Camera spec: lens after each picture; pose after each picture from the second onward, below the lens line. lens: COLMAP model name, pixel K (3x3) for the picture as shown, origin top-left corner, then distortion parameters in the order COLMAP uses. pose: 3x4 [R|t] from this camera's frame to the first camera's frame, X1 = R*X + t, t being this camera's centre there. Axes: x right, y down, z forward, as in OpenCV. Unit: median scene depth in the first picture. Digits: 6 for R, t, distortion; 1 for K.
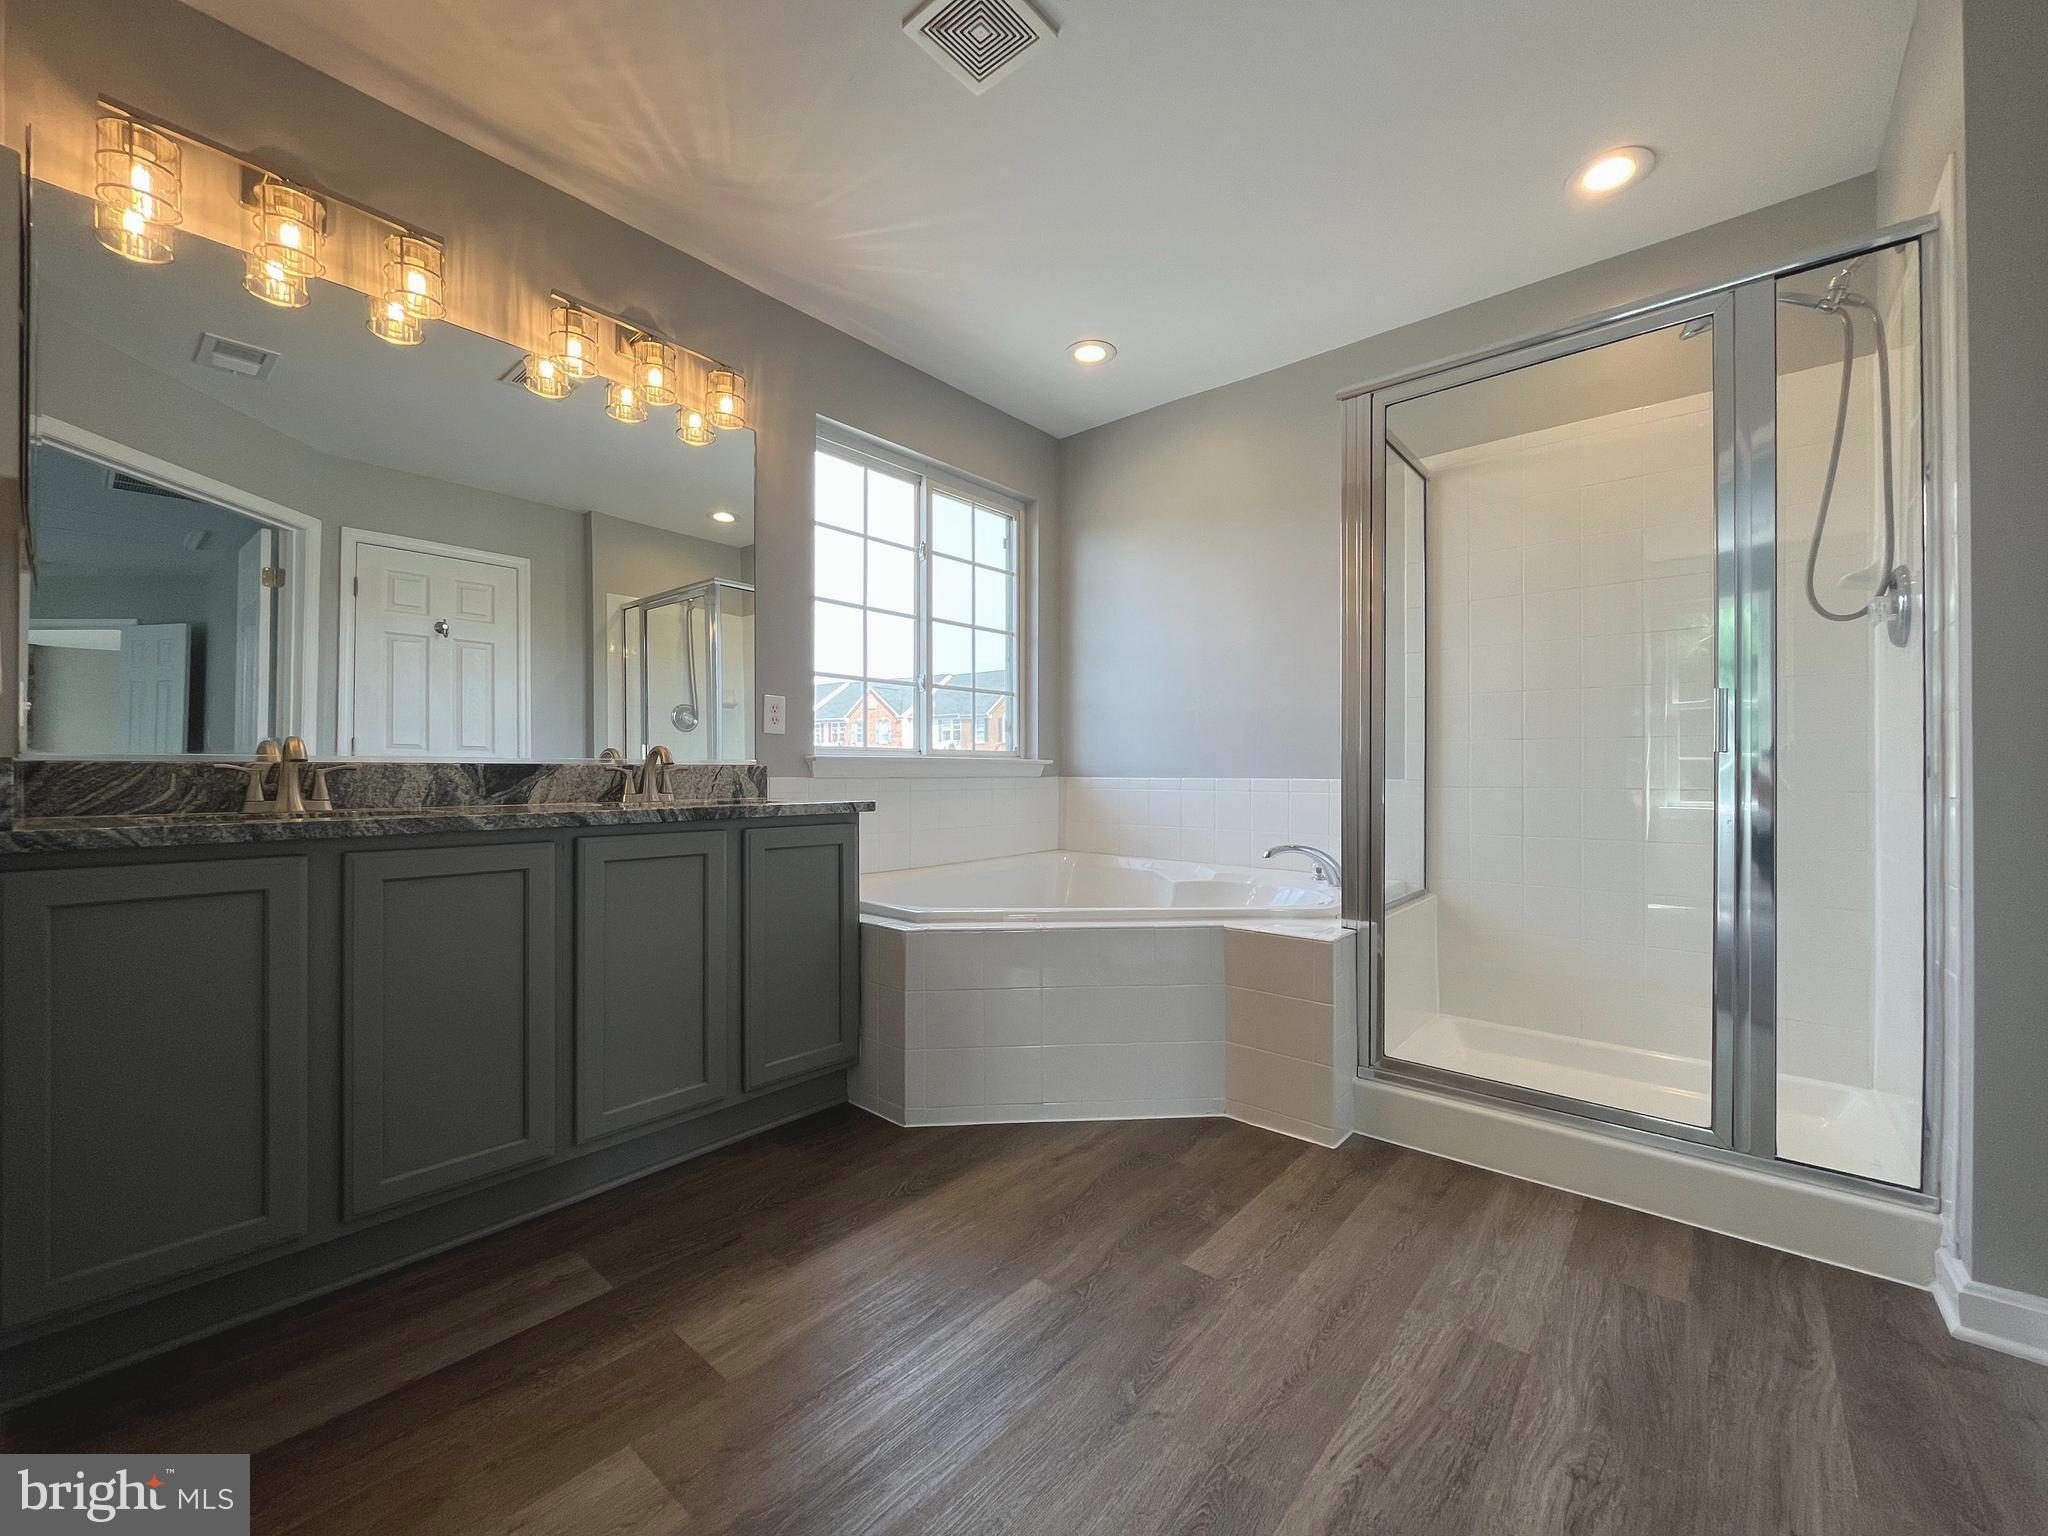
lens RADIAL K [[818.0, 0, 1015.1], [0, 818.0, 772.2], [0, 0, 1]] dist [-0.002802, -0.000608]
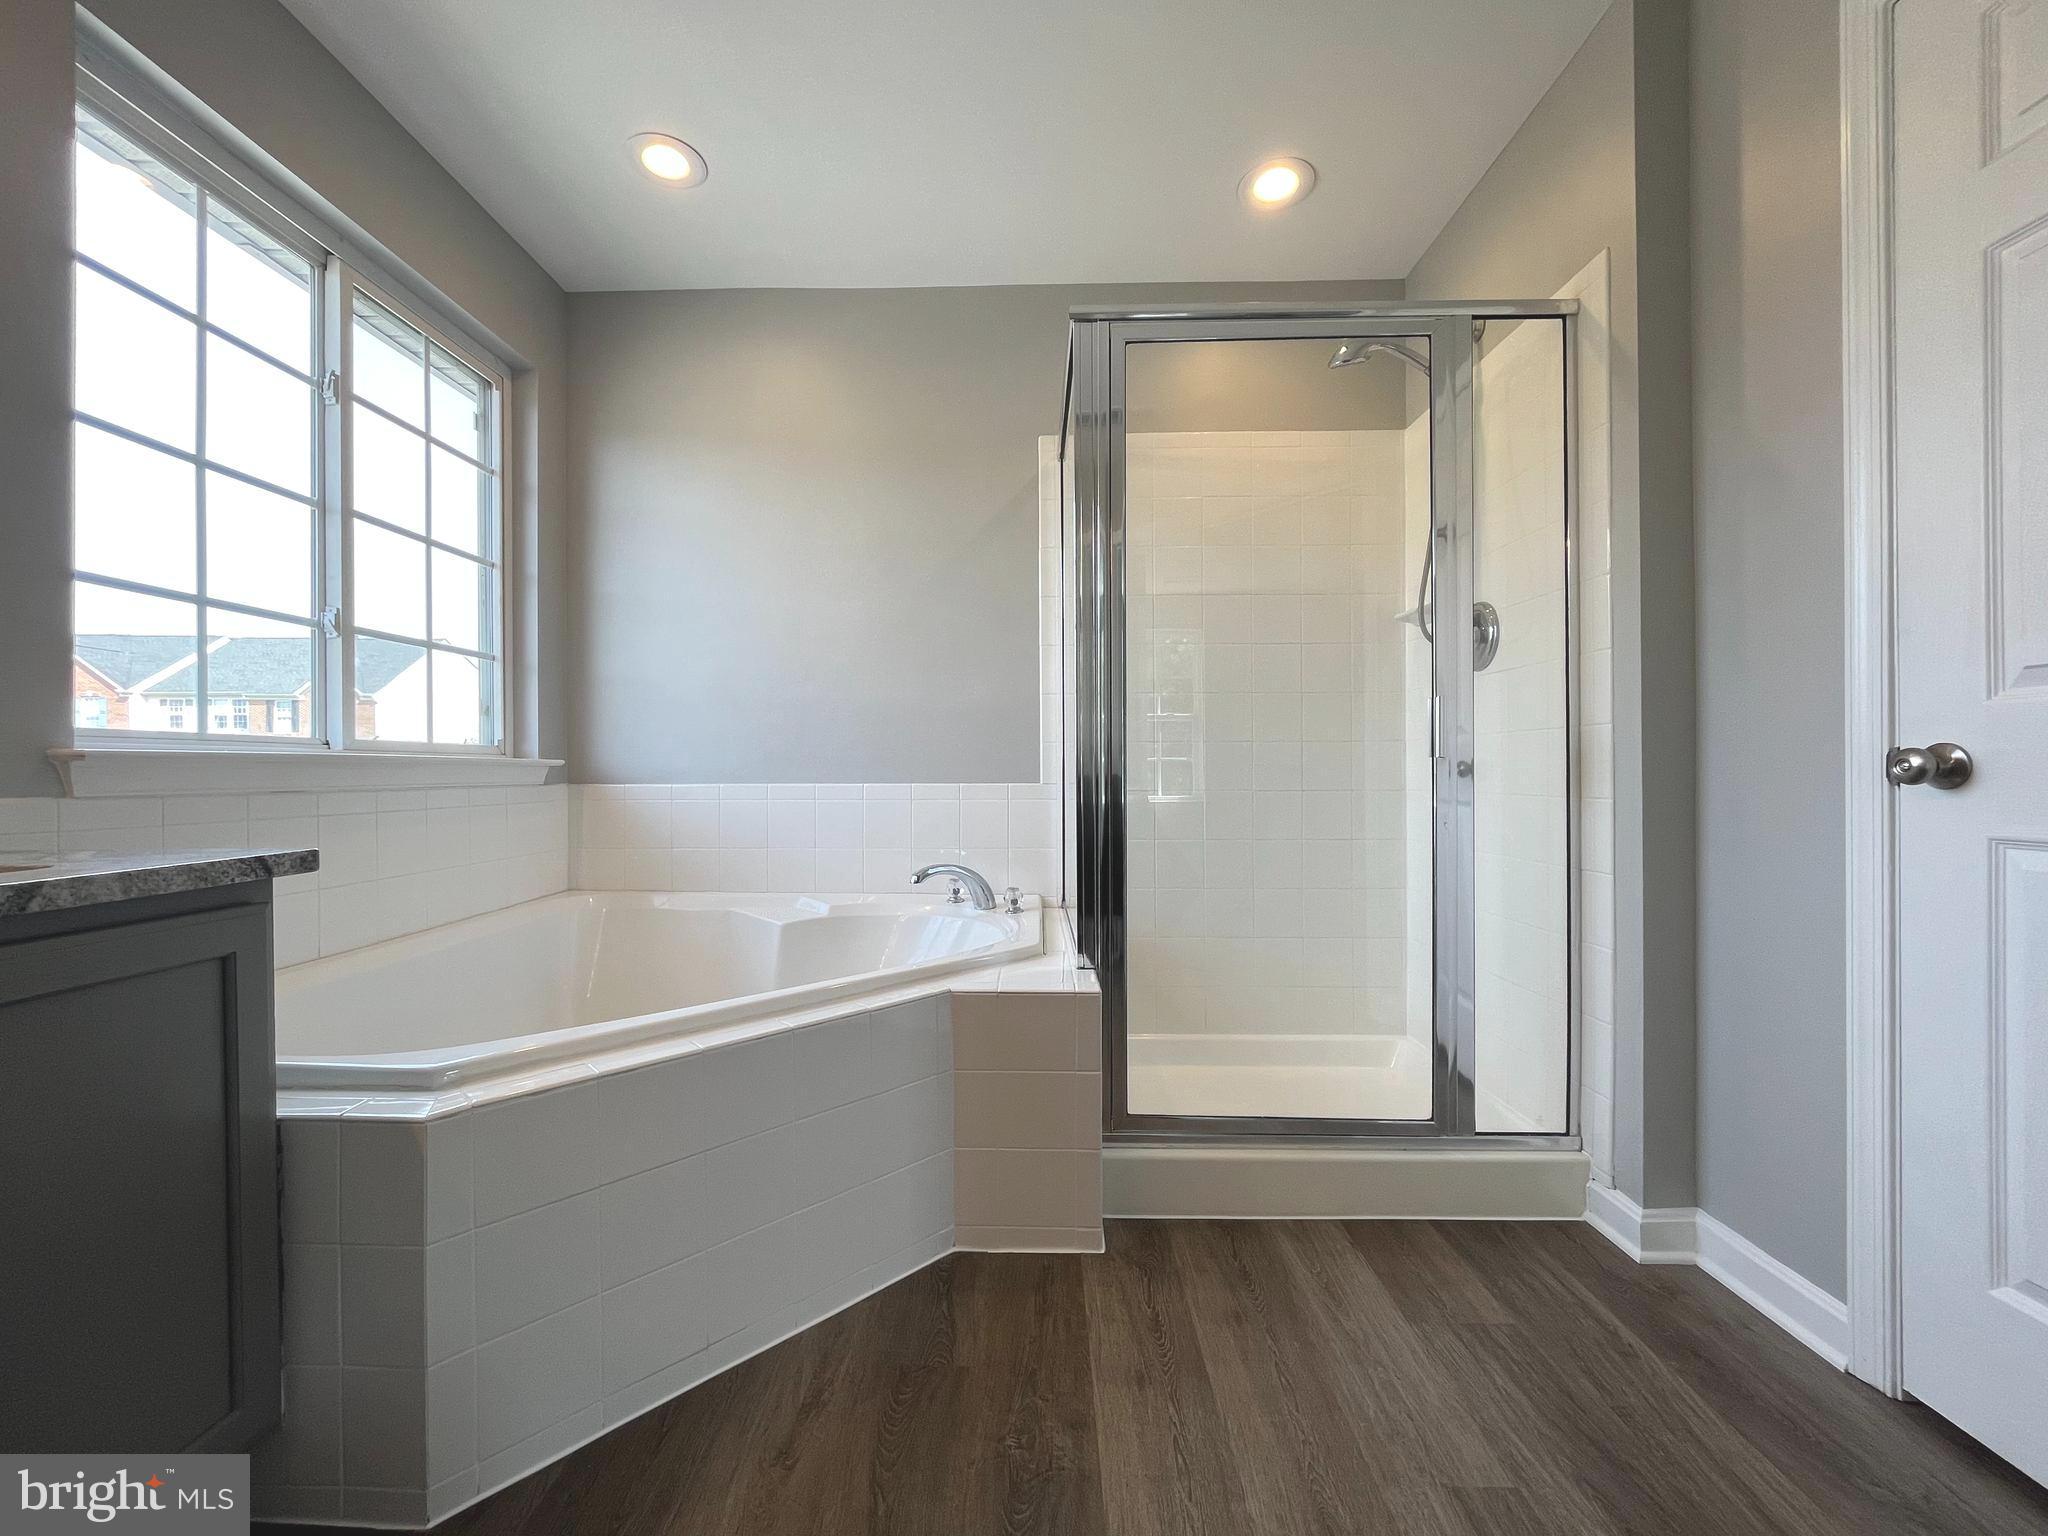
lens RADIAL K [[825.2, 0, 1016.8], [0, 825.2, 770.7], [0, 0, 1]] dist [-0.001823, -0.000635]
pose [[0.772018, -0.004735, 0.635583, -0.155365], [0.004550, 0.999988, 0.001923, -0.008189], [-0.635584, 0.001407, 0.772030, 0.369693]]
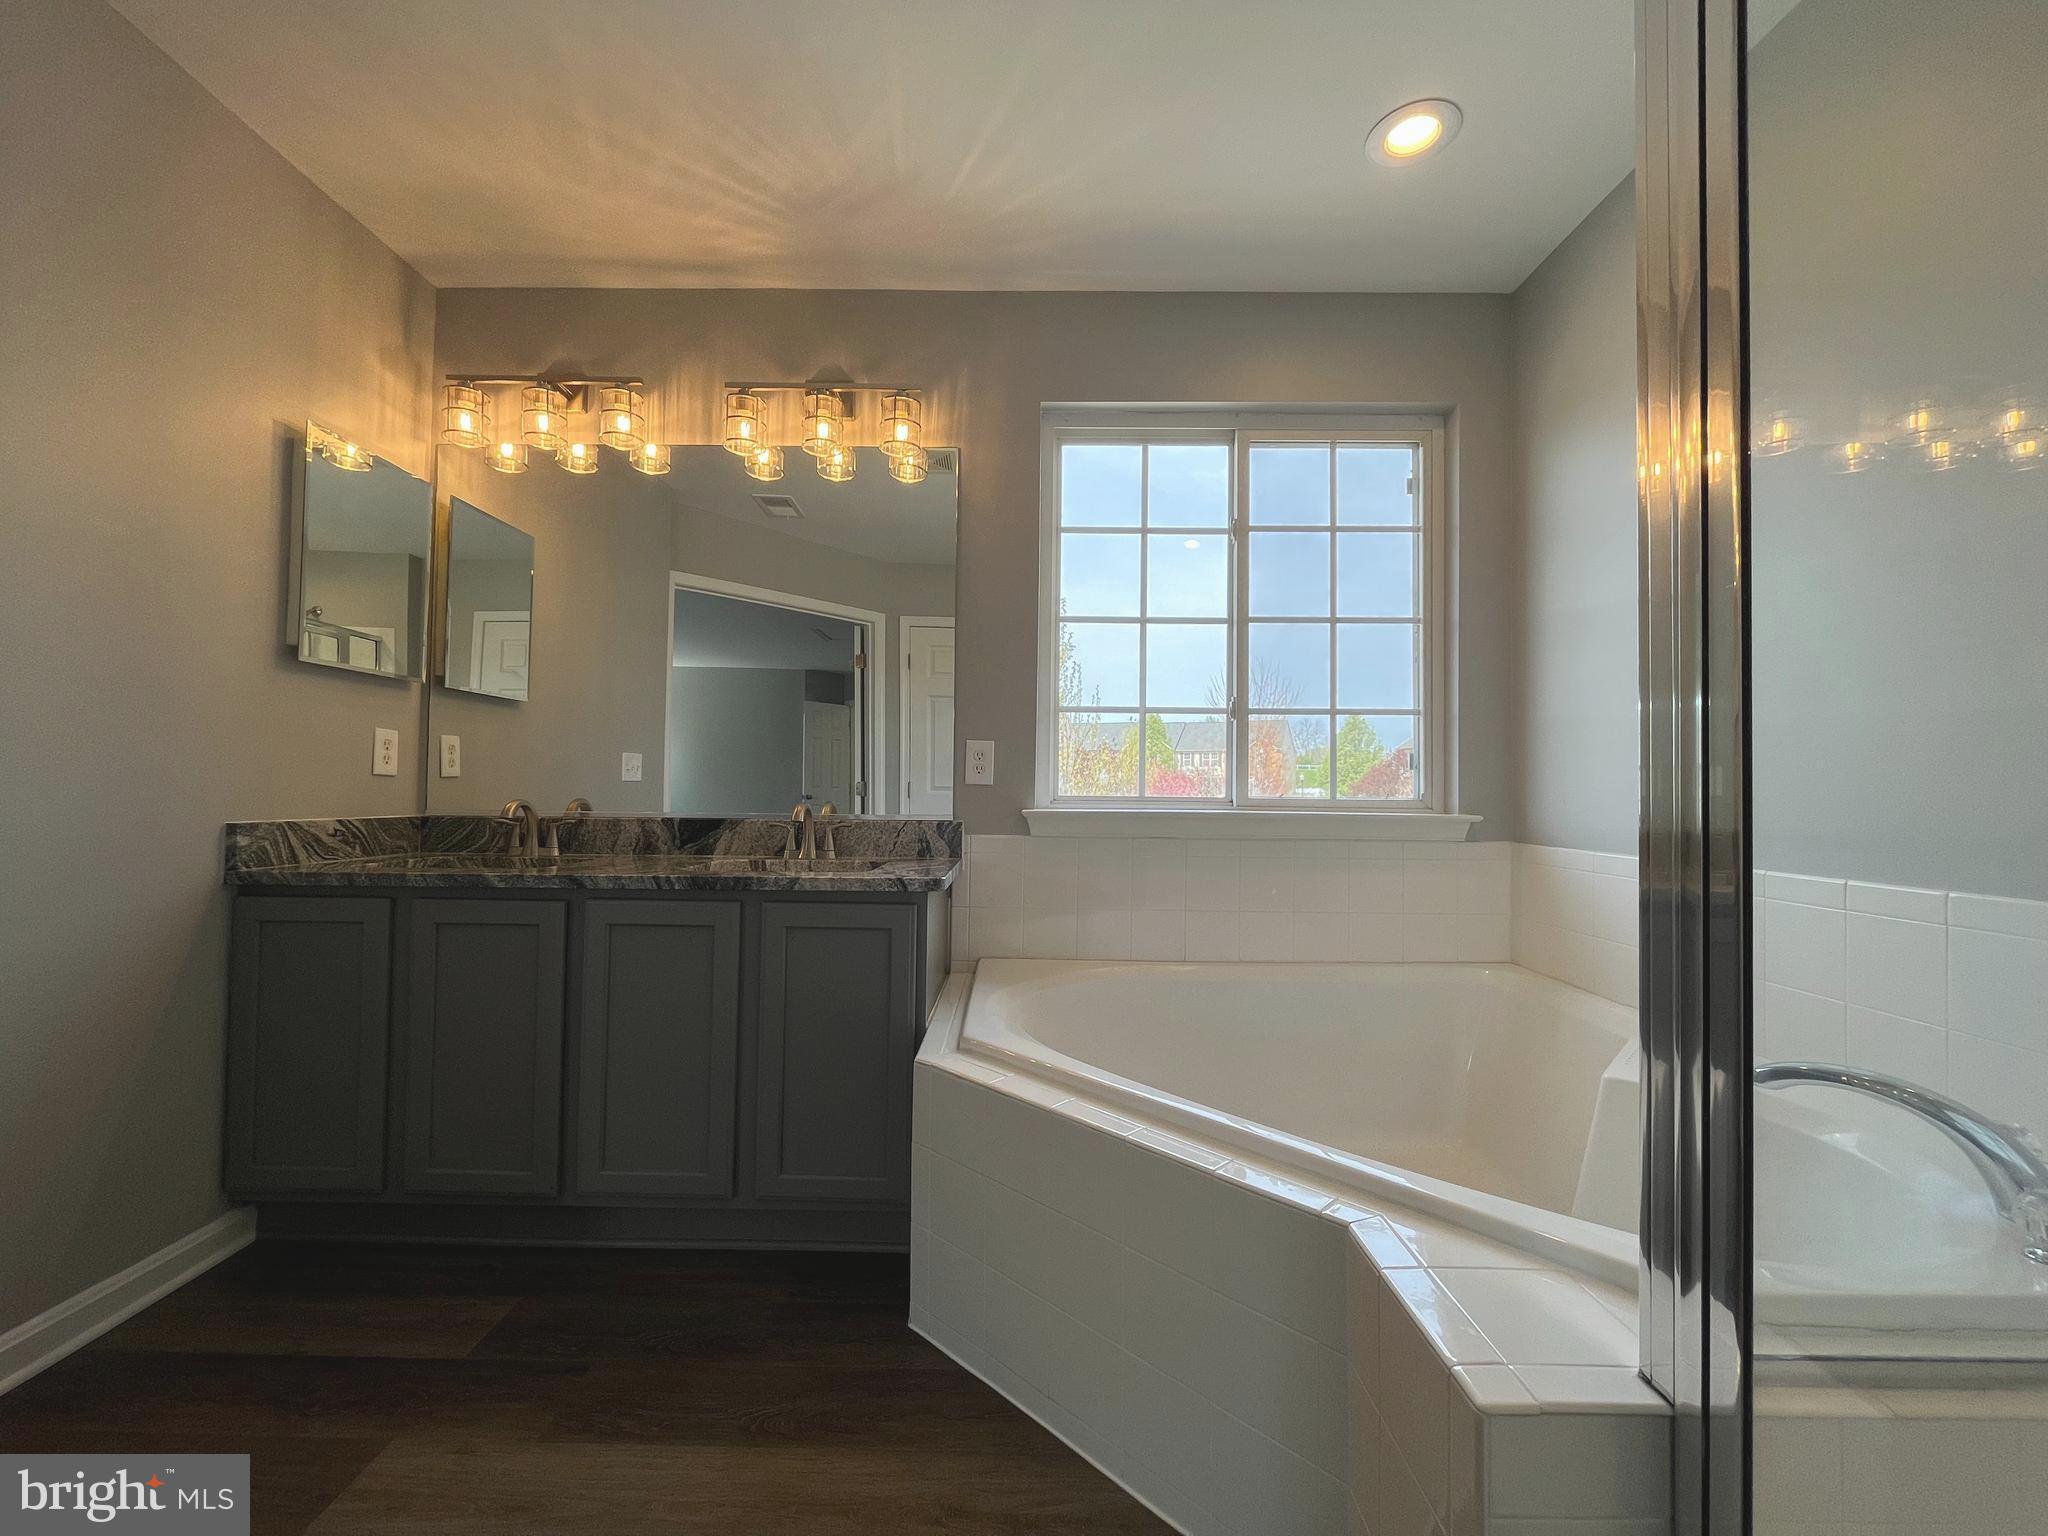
lens RADIAL K [[814.2, 0, 1016.1], [0, 814.2, 776.6], [0, 0, 1]] dist [-0.002887, -0.000057]
pose [[0.649322, -0.005998, -0.760490, 0.445437], [-0.011274, 0.999783, -0.017511, -0.046461], [0.760430, 0.019944, 0.649114, 0.529721]]
